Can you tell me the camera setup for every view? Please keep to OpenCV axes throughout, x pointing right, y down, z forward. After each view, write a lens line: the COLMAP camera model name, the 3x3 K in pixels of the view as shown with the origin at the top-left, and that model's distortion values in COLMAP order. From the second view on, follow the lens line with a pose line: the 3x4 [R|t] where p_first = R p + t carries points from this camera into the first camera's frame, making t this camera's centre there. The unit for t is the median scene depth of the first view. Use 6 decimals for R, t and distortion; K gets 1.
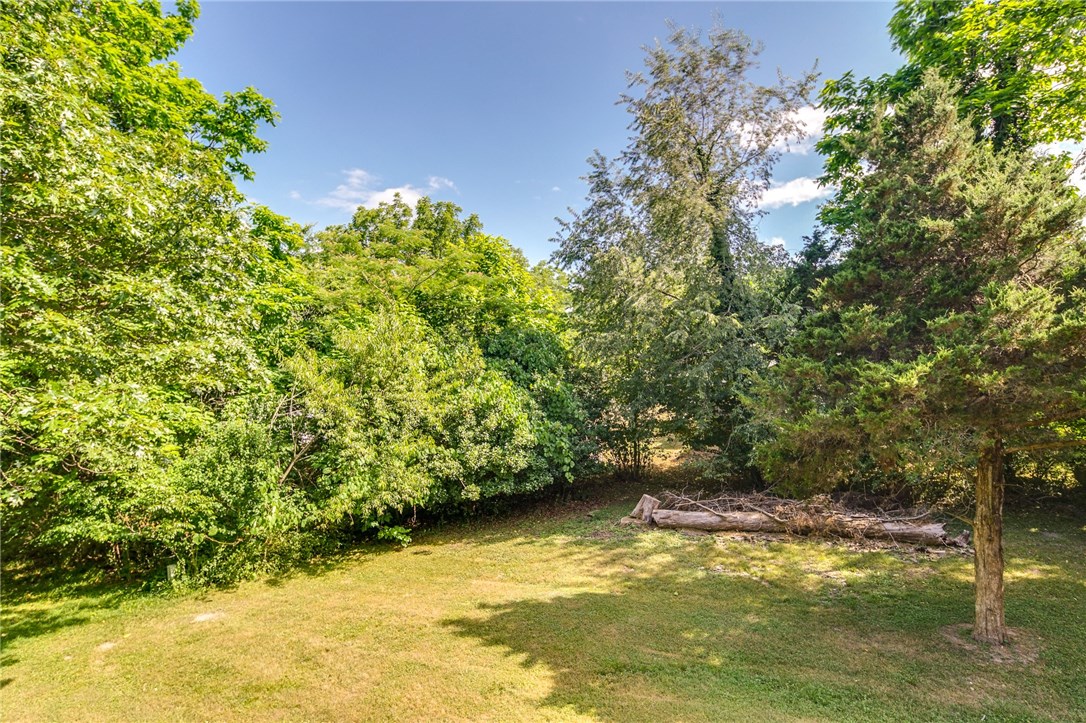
lens RADIAL K [[539.8, 0, 541.5], [0, 539.8, 351.9], [0, 0, 1]] dist [-0.000159, -0.000277]
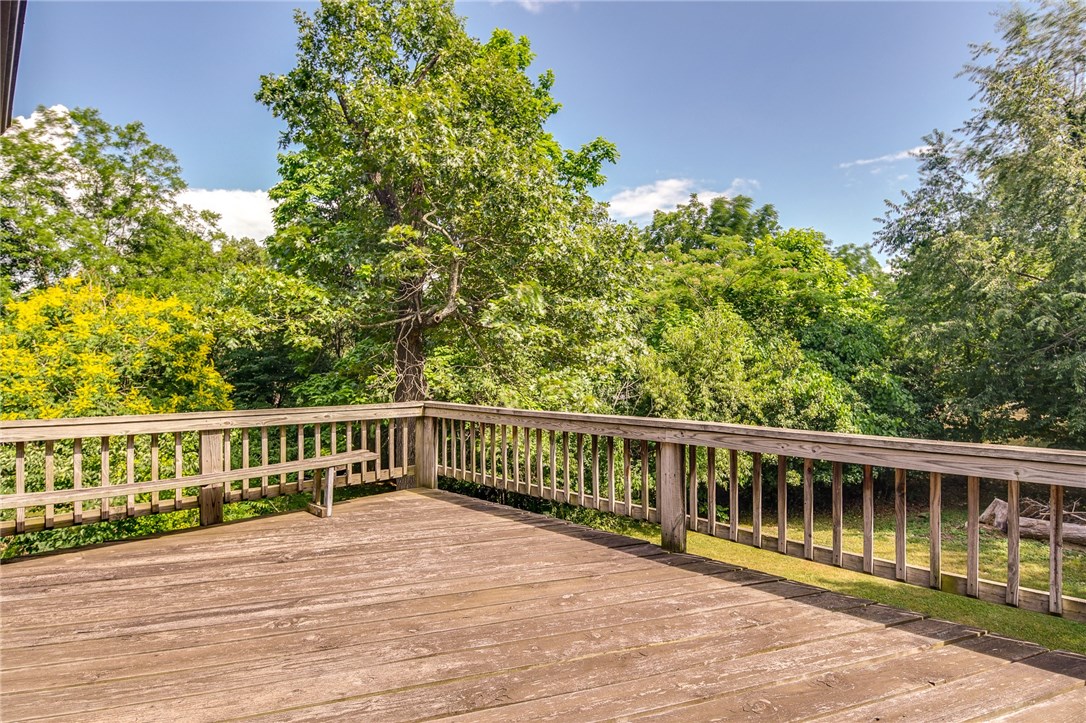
lens RADIAL K [[546.1, 0, 544.4], [0, 546.1, 352.2], [0, 0, 1]] dist [0.014952, -0.020738]
pose [[0.888060, -0.010680, -0.459604, -0.059470], [0.017844, 0.999778, 0.011248, -0.004977], [0.459382, -0.018190, 0.888053, -0.156013]]
